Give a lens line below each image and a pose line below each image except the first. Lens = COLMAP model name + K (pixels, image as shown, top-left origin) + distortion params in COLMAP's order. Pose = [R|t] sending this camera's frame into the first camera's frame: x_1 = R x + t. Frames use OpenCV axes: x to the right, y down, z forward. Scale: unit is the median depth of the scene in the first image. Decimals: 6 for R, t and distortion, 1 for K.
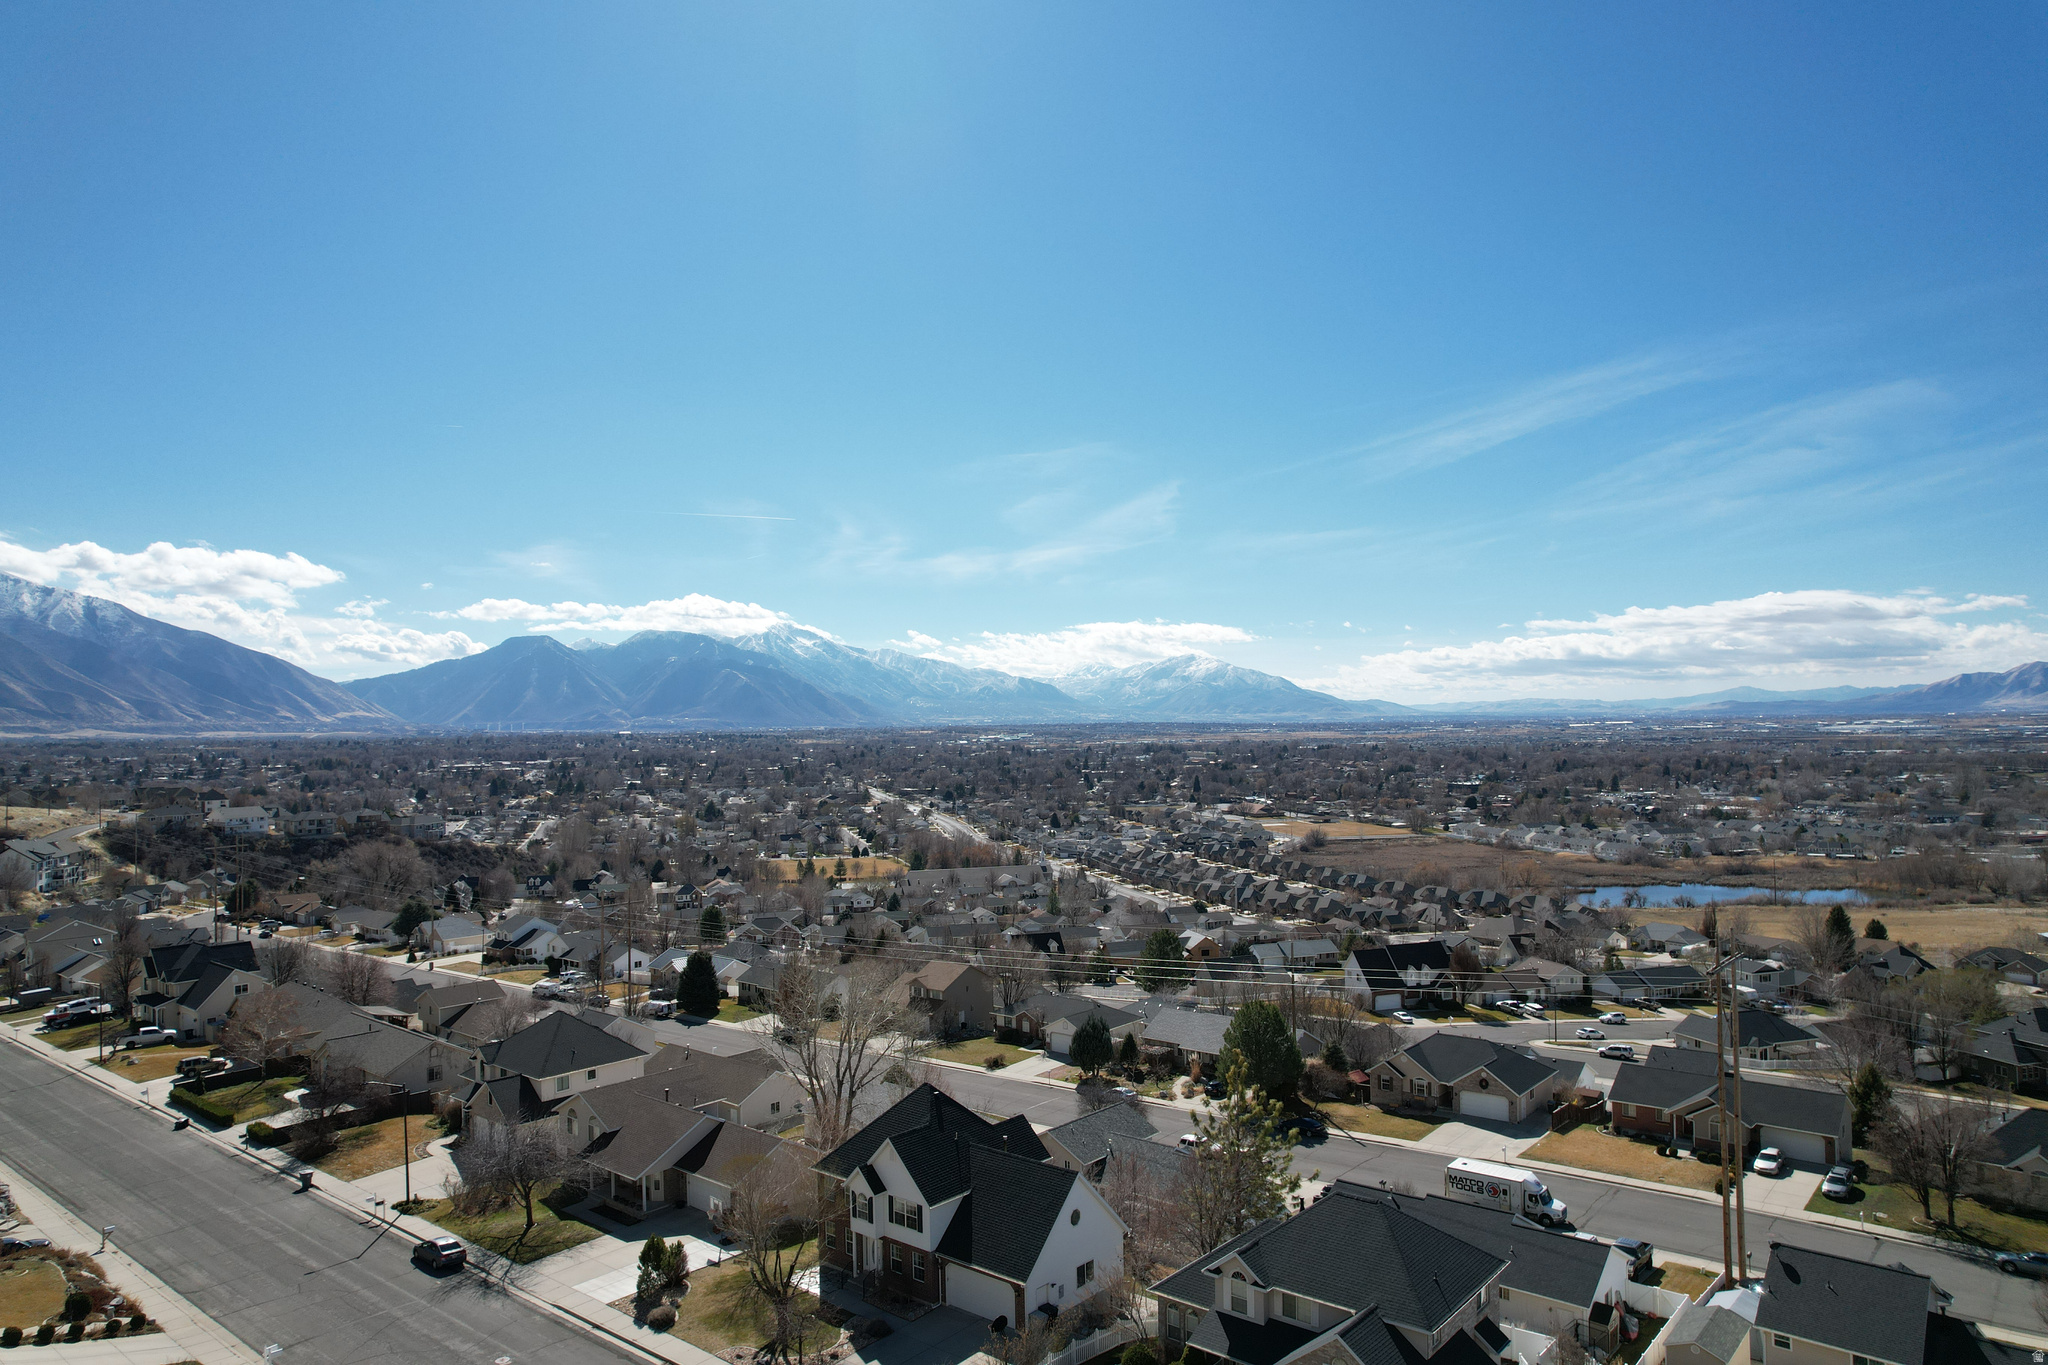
lens RADIAL K [[1311.3, 0, 1029.2], [0, 1311.3, 696.8], [0, 0, 1]] dist [-0.078541, 0.071355]
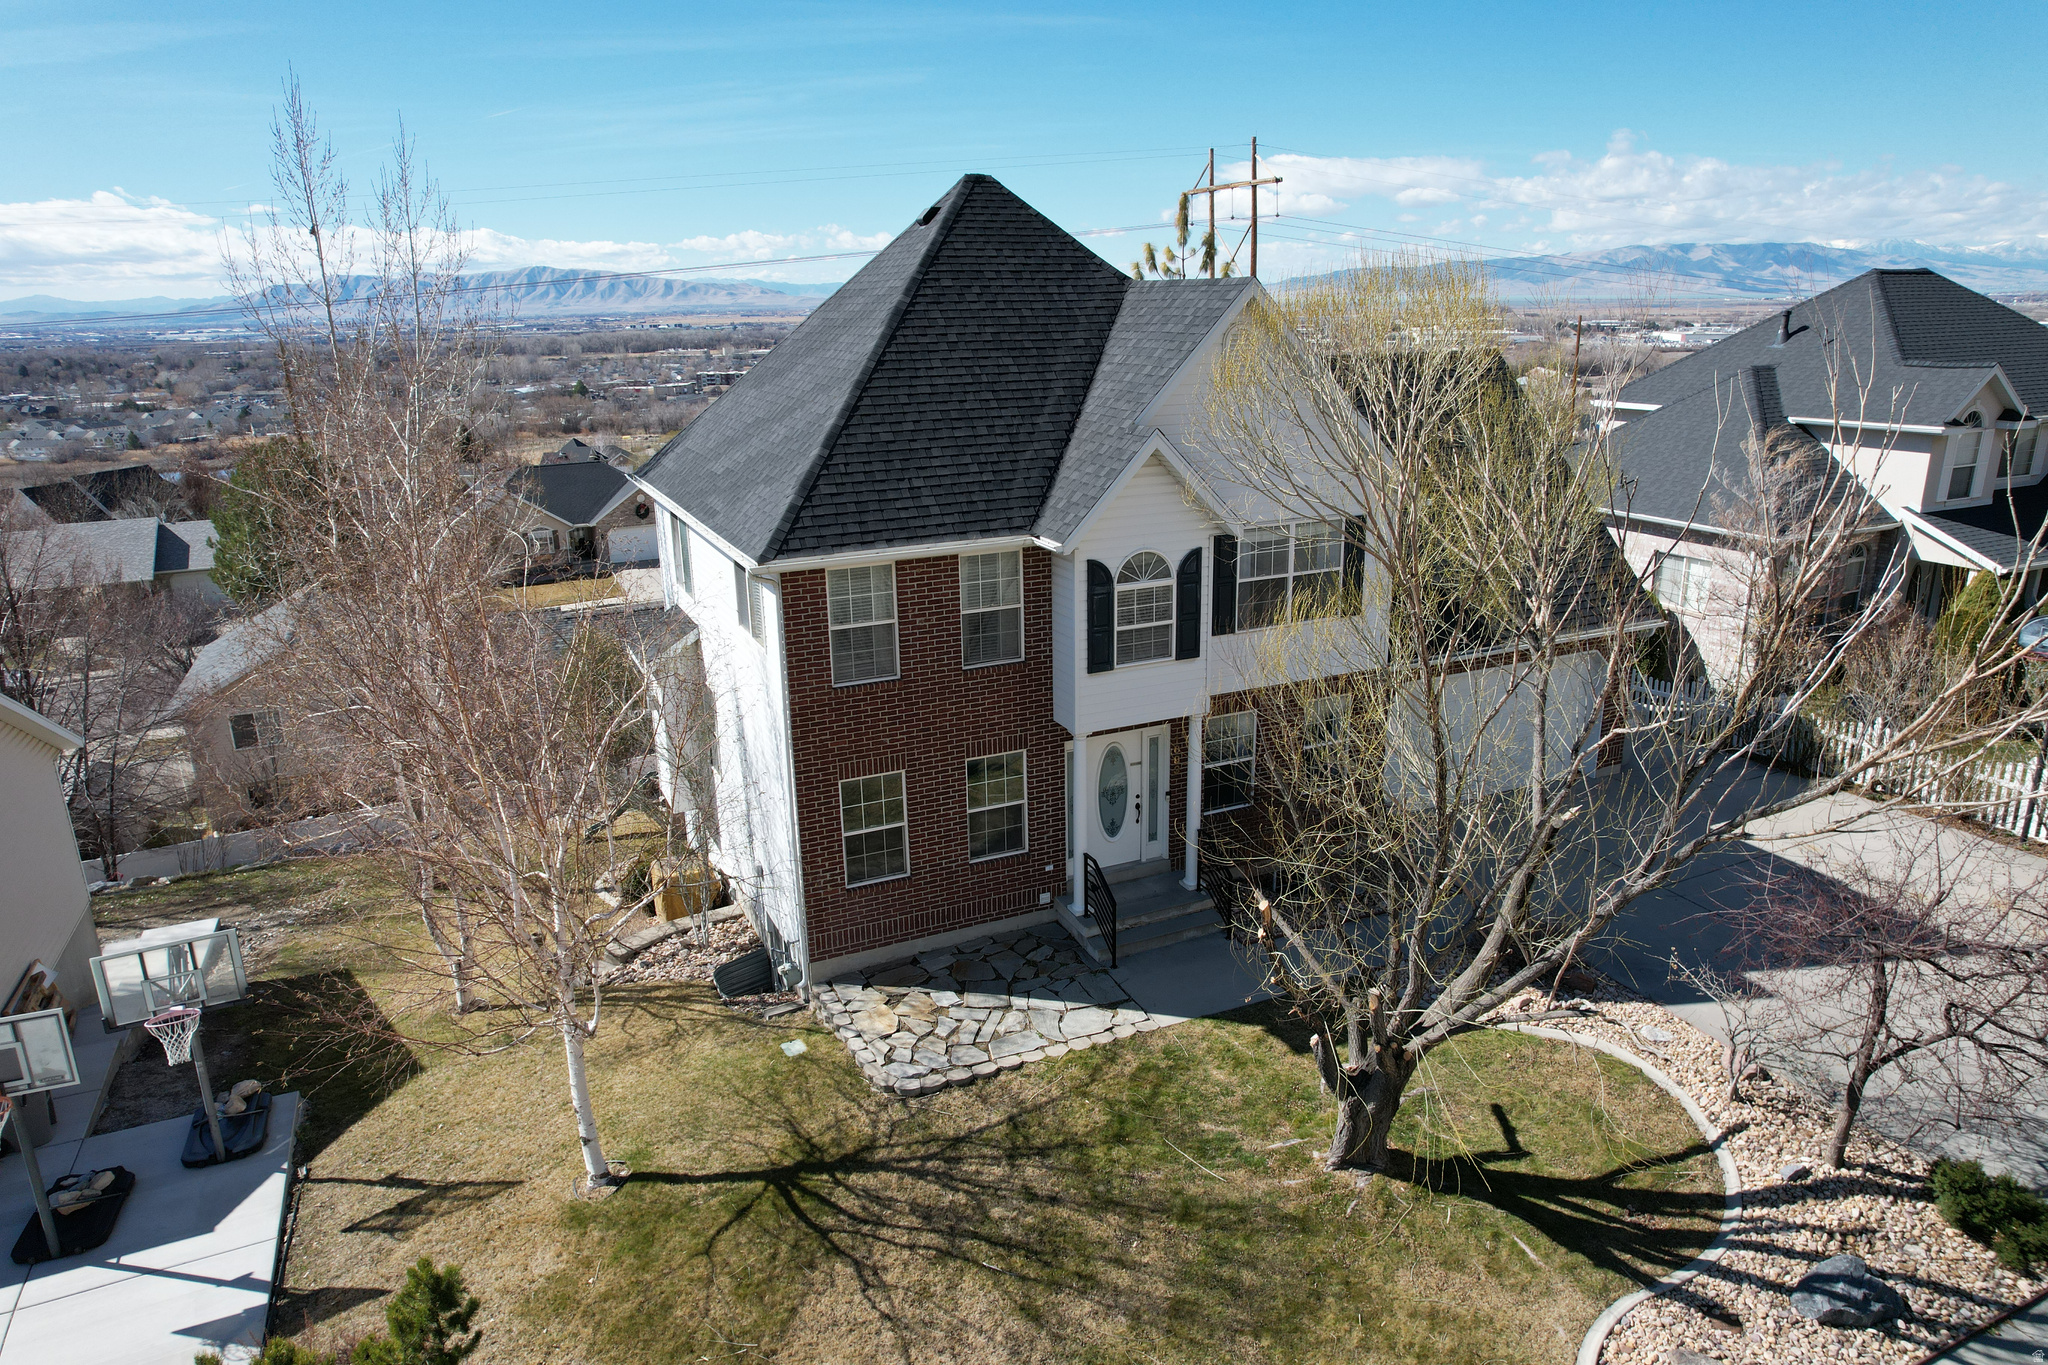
lens RADIAL K [[1311.3, 0, 1021.0], [0, 1311.3, 687.9], [0, 0, 1]] dist [-0.078541, 0.071355]
pose [[0.420525, -0.254075, 0.870979, -0.033935], [-0.003511, 0.959525, 0.281600, 0.033114], [-0.907274, -0.121478, 0.402612, 0.089832]]
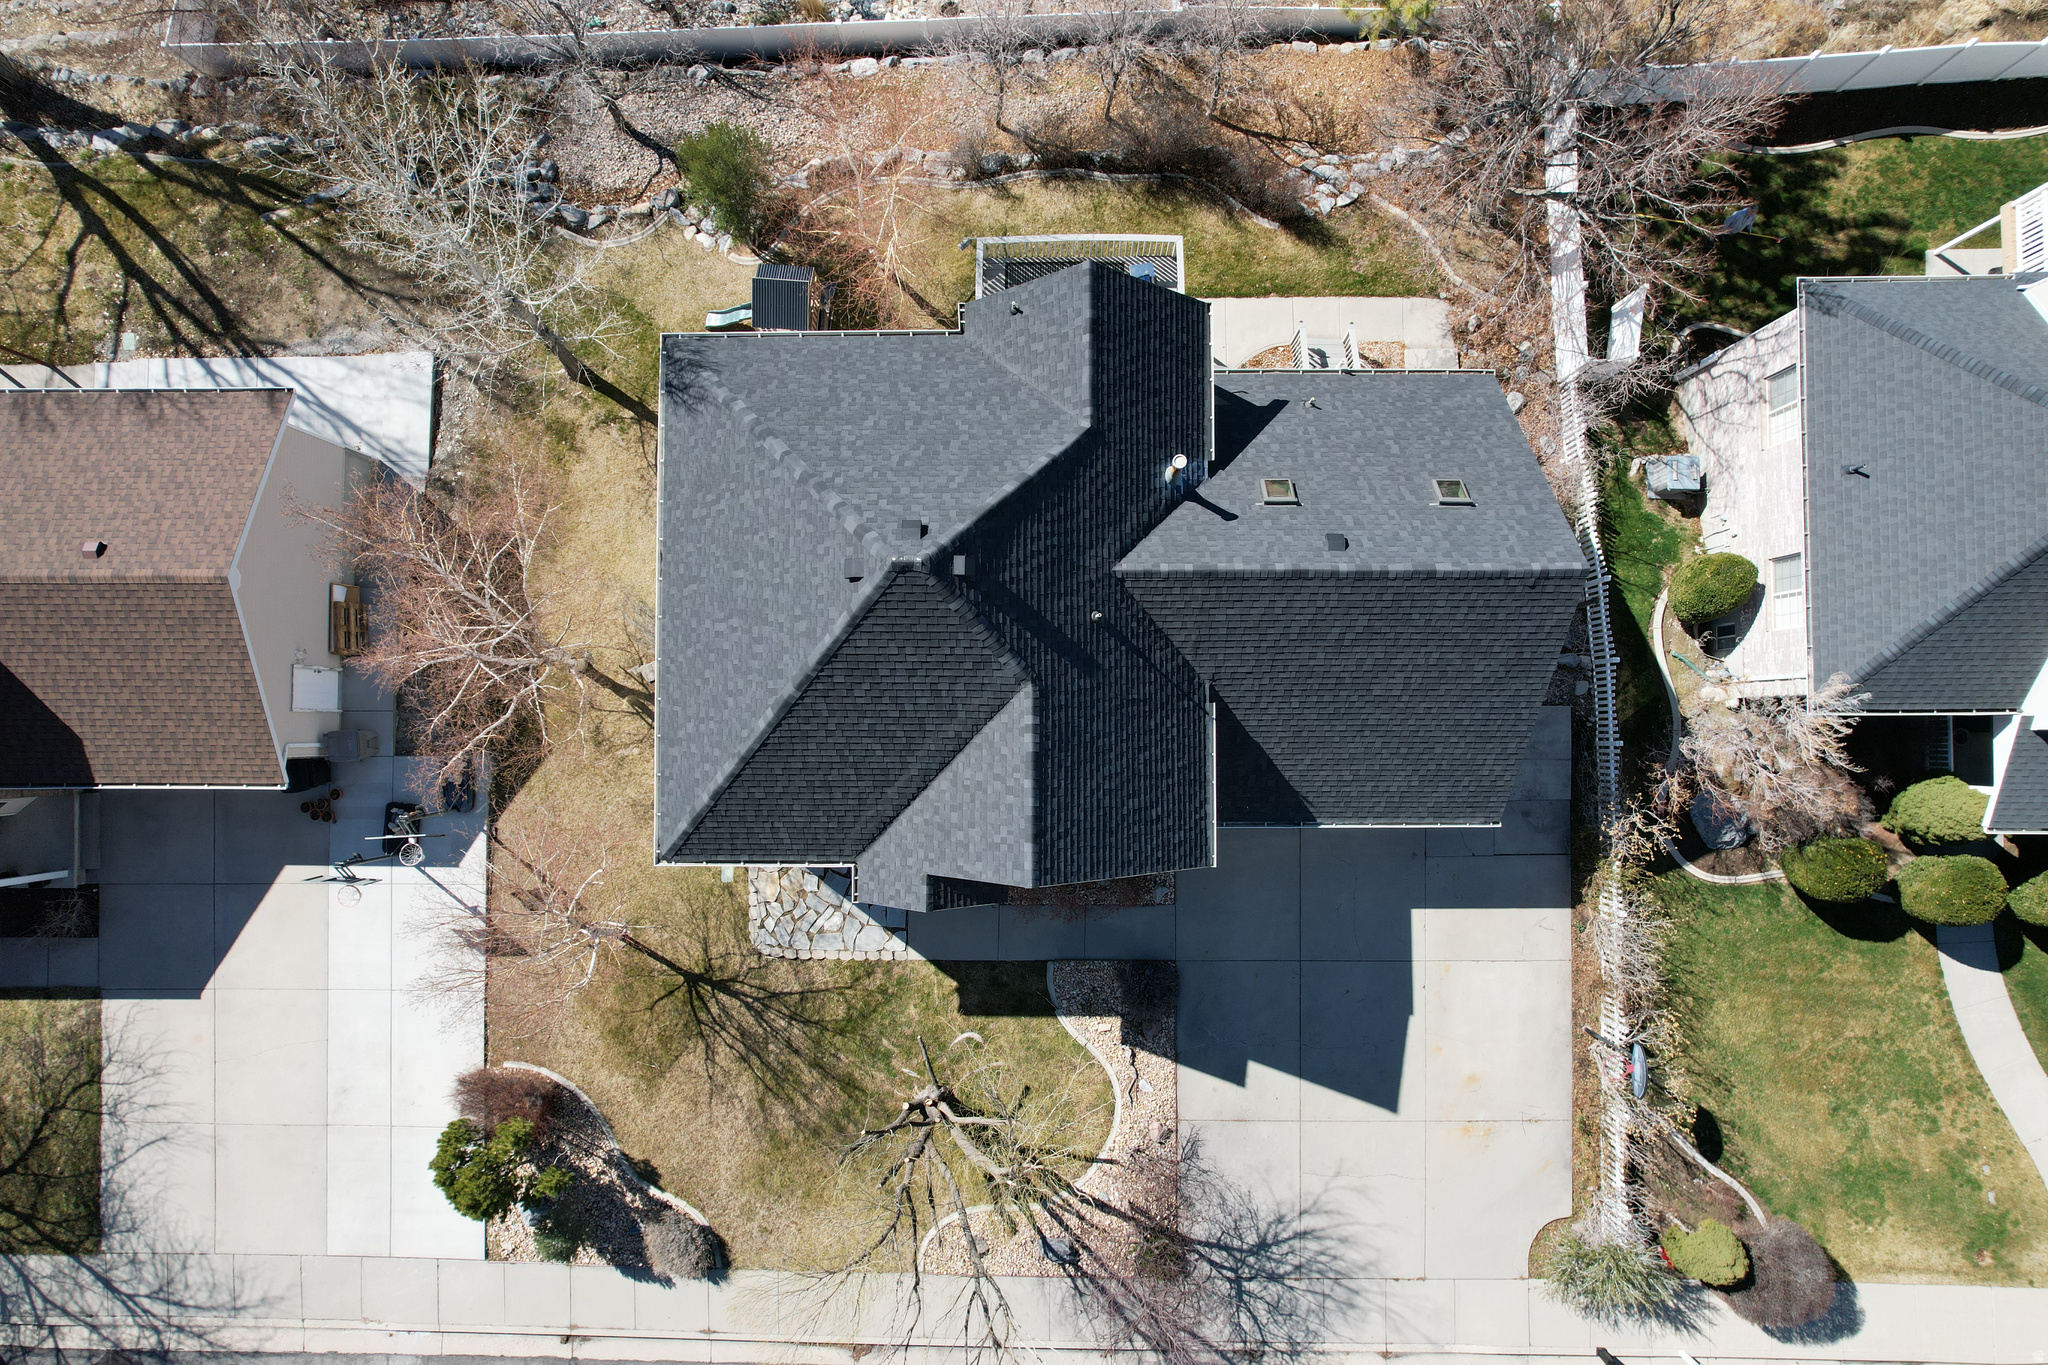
lens RADIAL K [[1311.3, 0, 1020.2], [0, 1311.3, 687.4], [0, 0, 1]] dist [-0.078541, 0.071355]
pose [[0.760122, -0.649394, 0.022415, -0.008550], [-0.005488, 0.028079, 0.999591, 0.005085], [-0.649757, -0.759934, 0.017780, 0.099066]]
